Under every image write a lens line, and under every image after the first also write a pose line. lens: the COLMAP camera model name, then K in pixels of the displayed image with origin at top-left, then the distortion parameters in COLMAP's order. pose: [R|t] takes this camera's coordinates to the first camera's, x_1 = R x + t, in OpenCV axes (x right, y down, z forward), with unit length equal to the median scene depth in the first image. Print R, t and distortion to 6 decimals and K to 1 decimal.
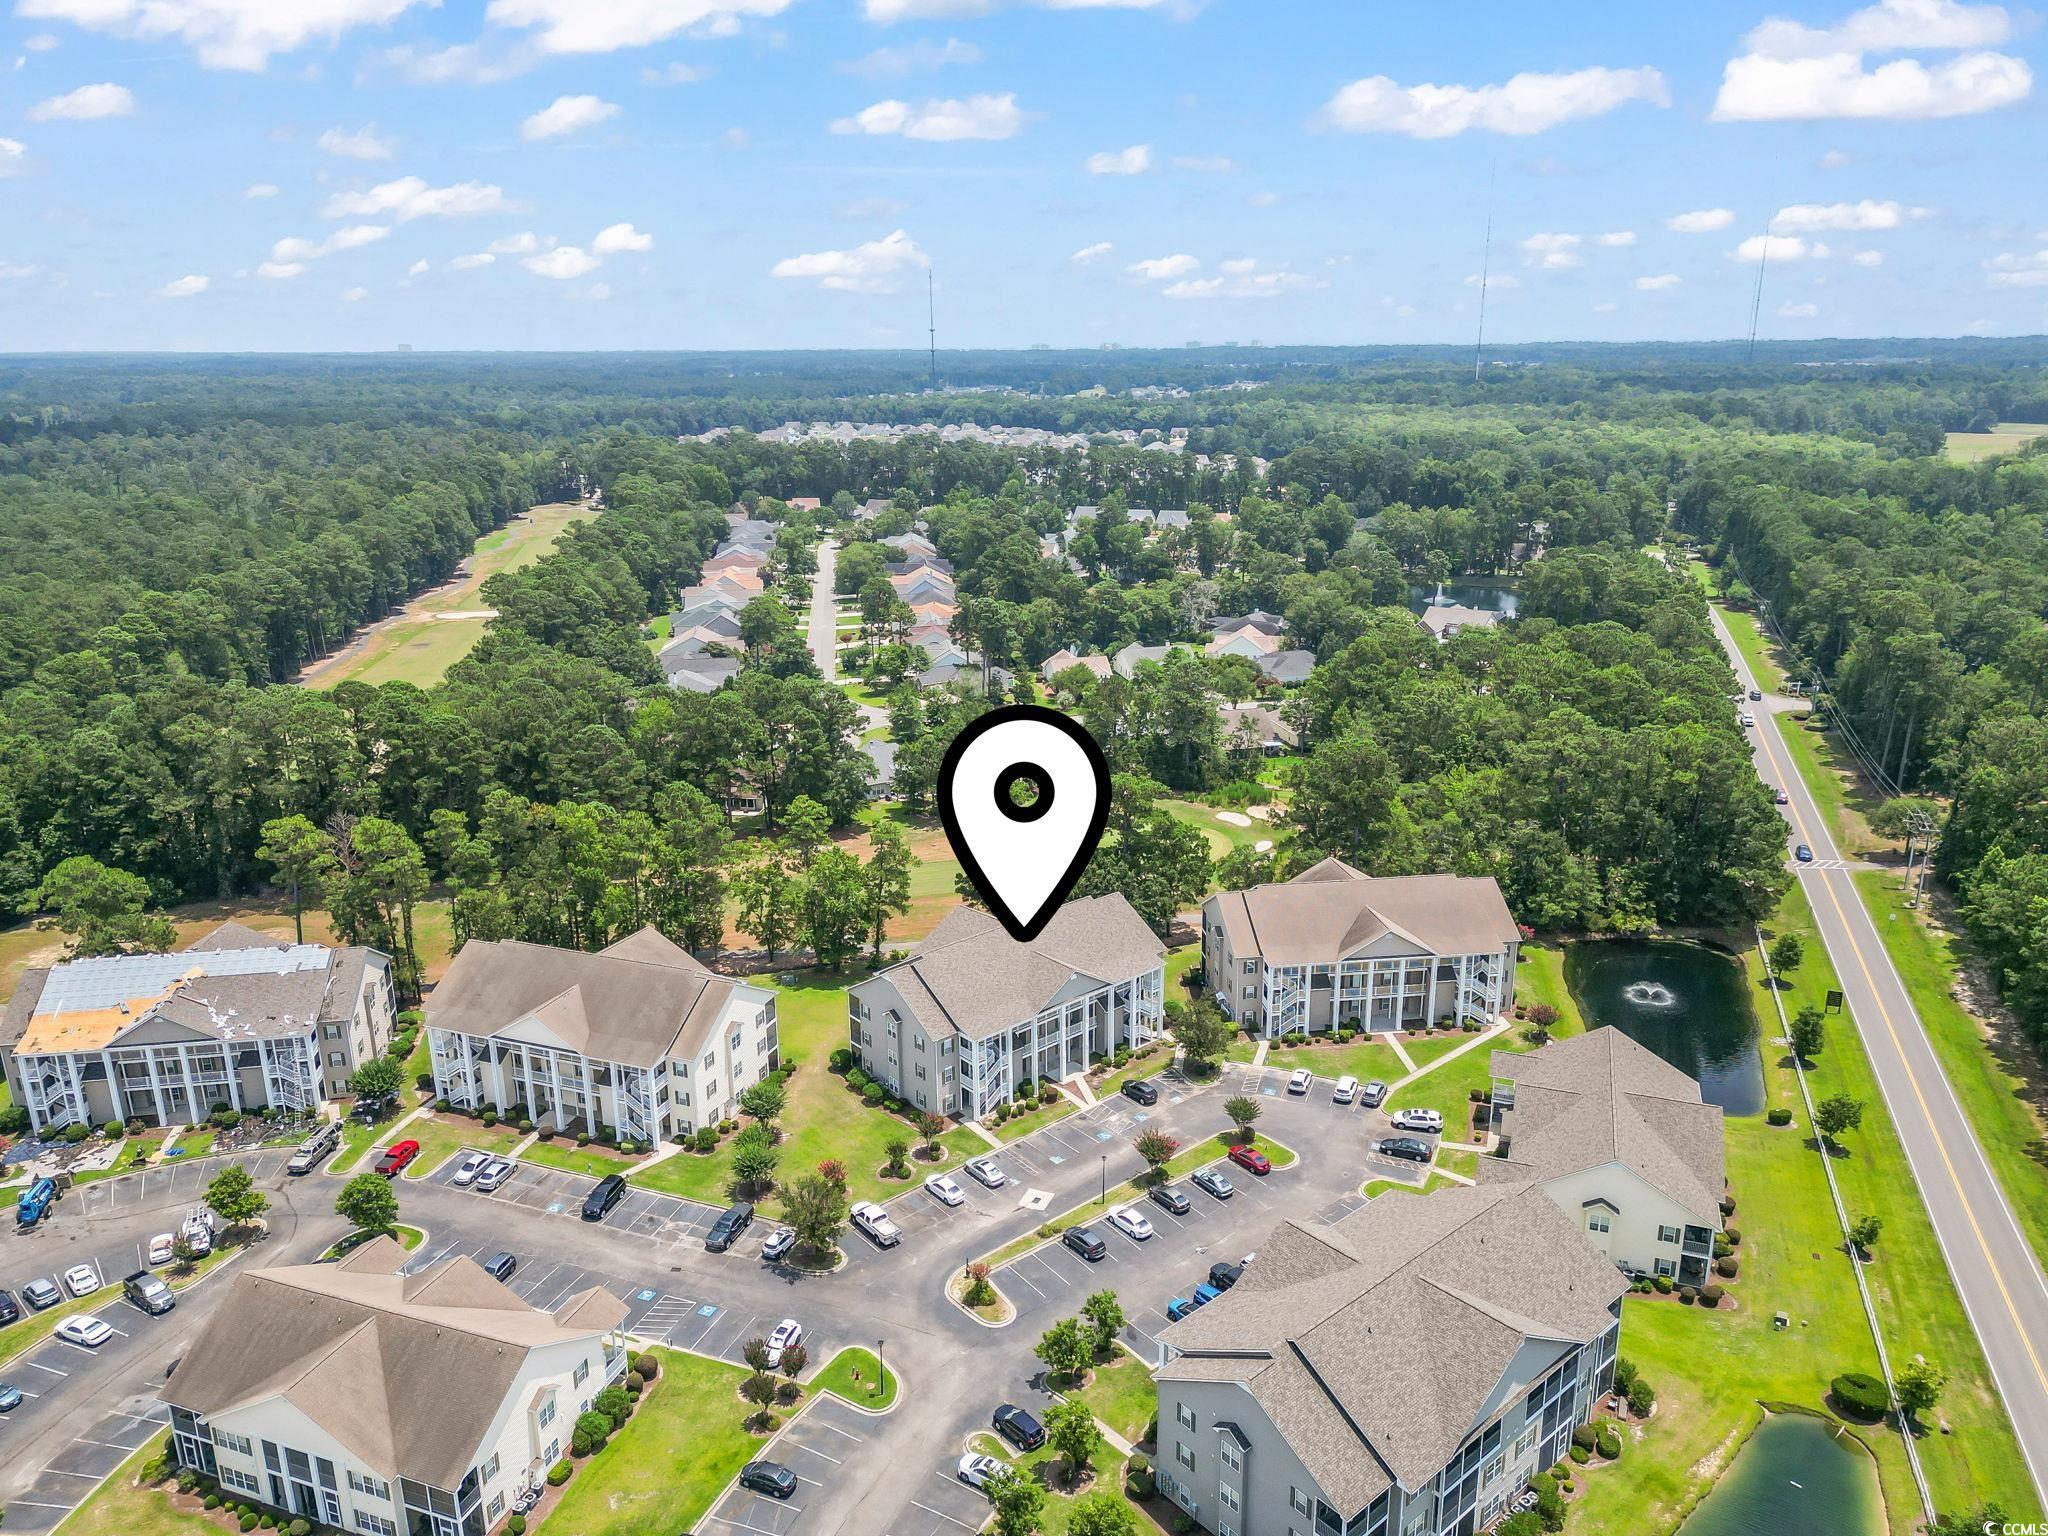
lens RADIAL K [[1401.7, 0, 1024.0], [0, 1401.7, 768.0], [0, 0, 1]] dist [0.076857, -0.000277]
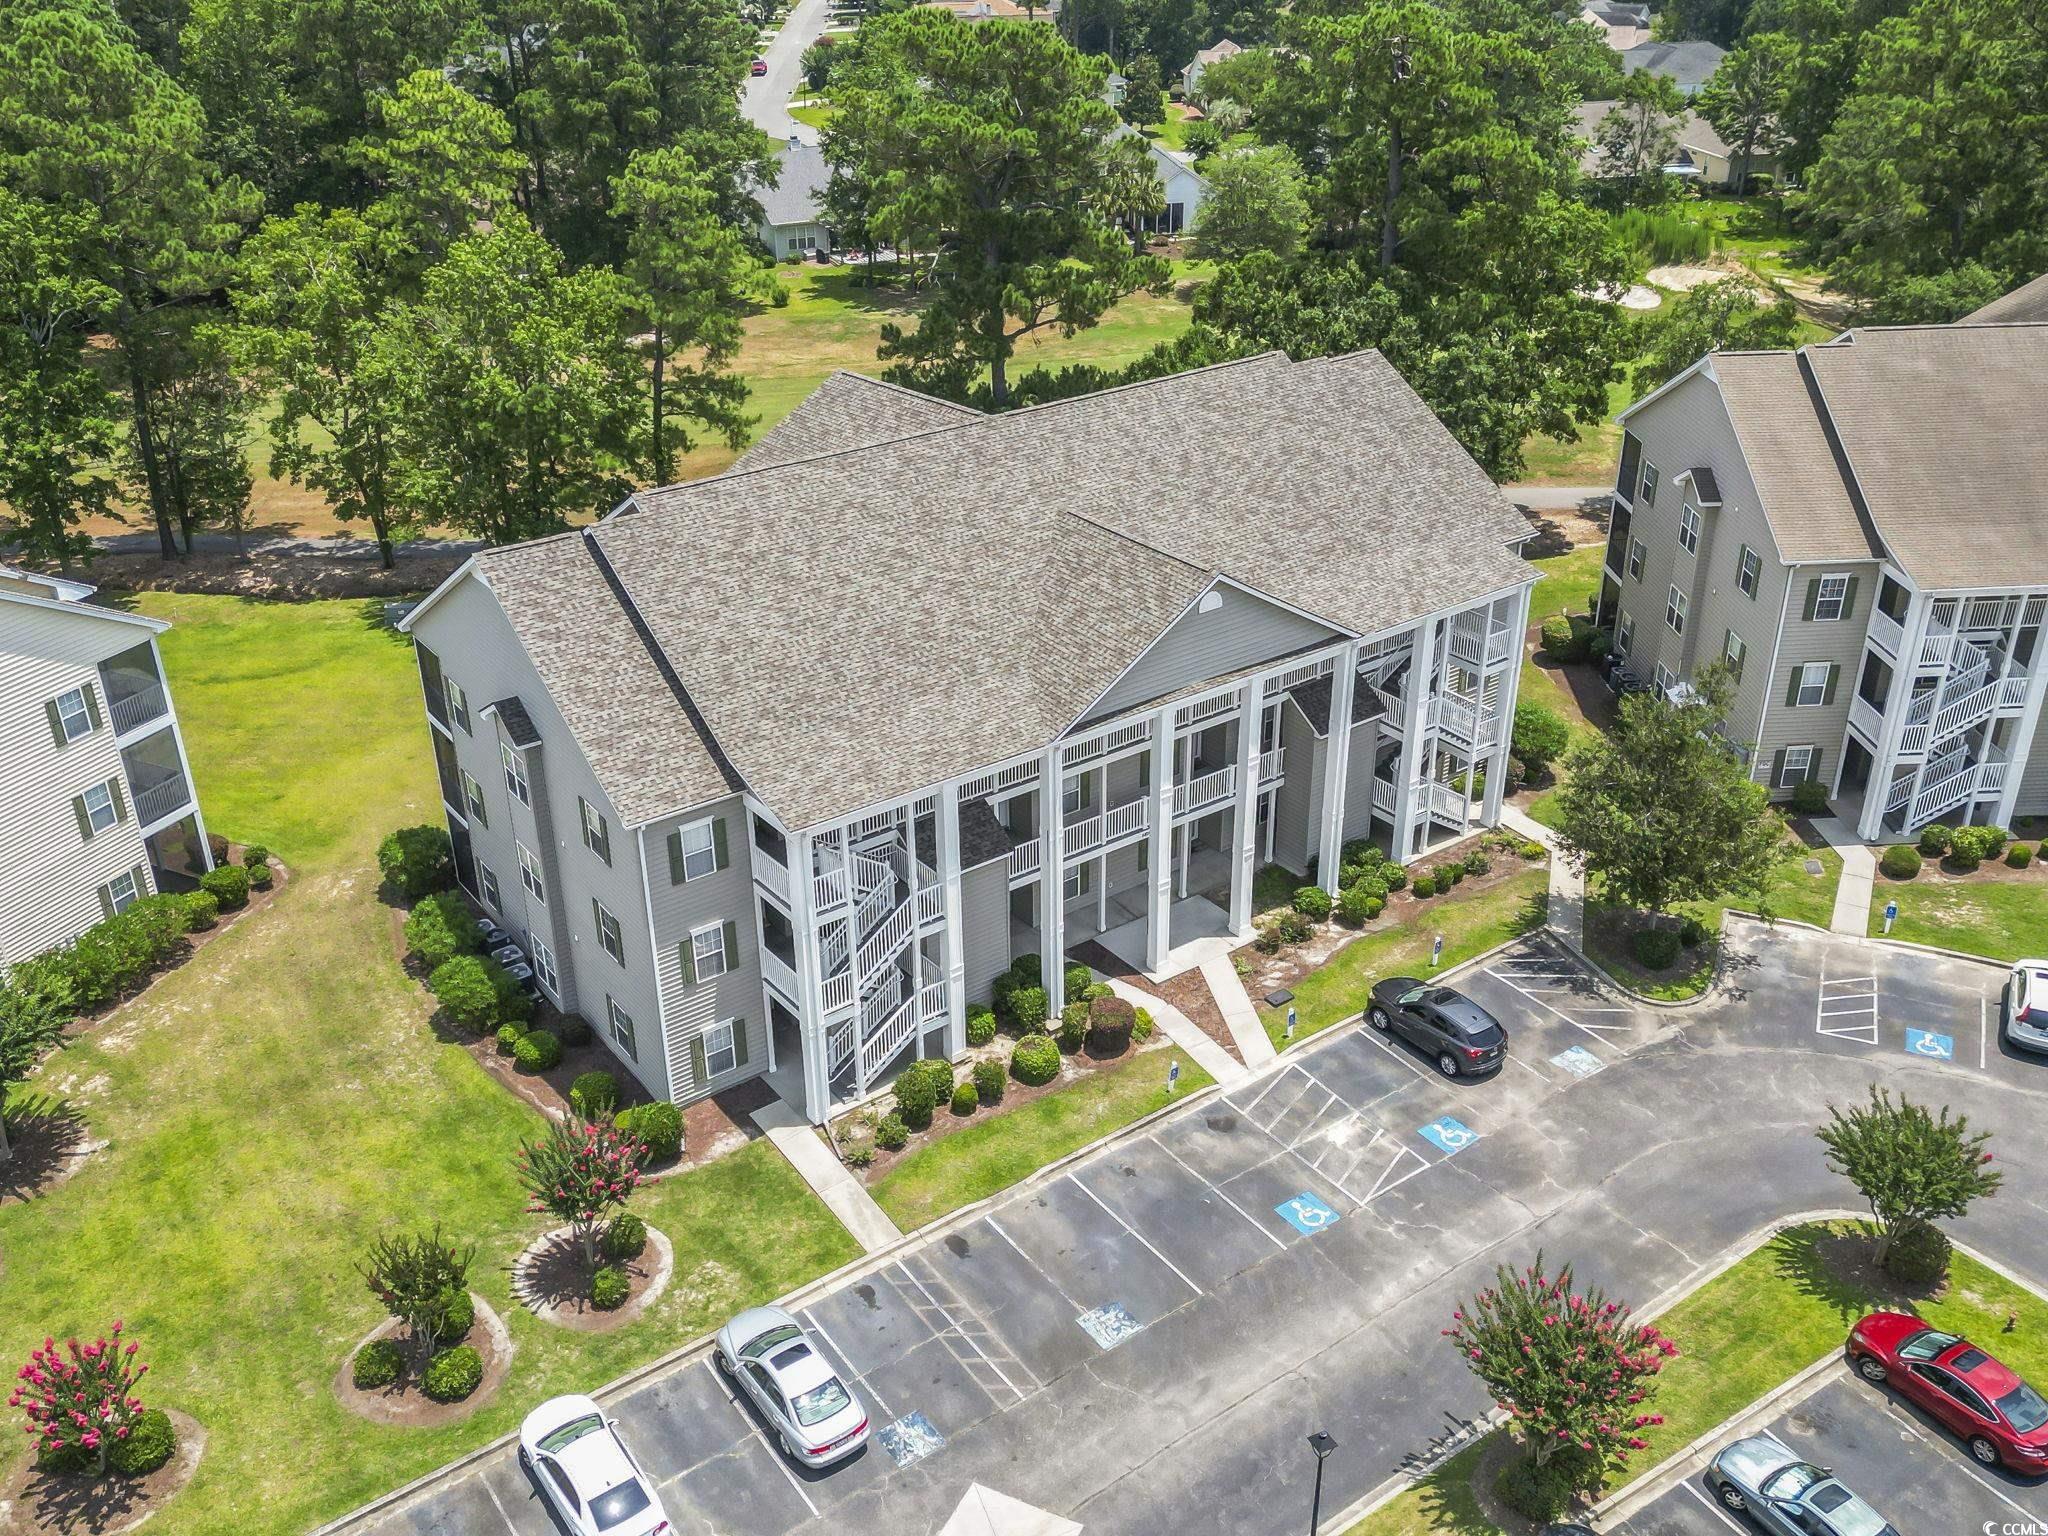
lens RADIAL K [[1677.9, 0, 1024.0], [0, 1677.9, 768.0], [0, 0, 1]] dist [0.059070, -0.000393]
pose [[0.996269, 0.034918, -0.078924, 0.026322], [-0.019039, 0.980890, 0.193631, 0.118309], [0.084177, -0.191406, 0.977895, 0.676991]]
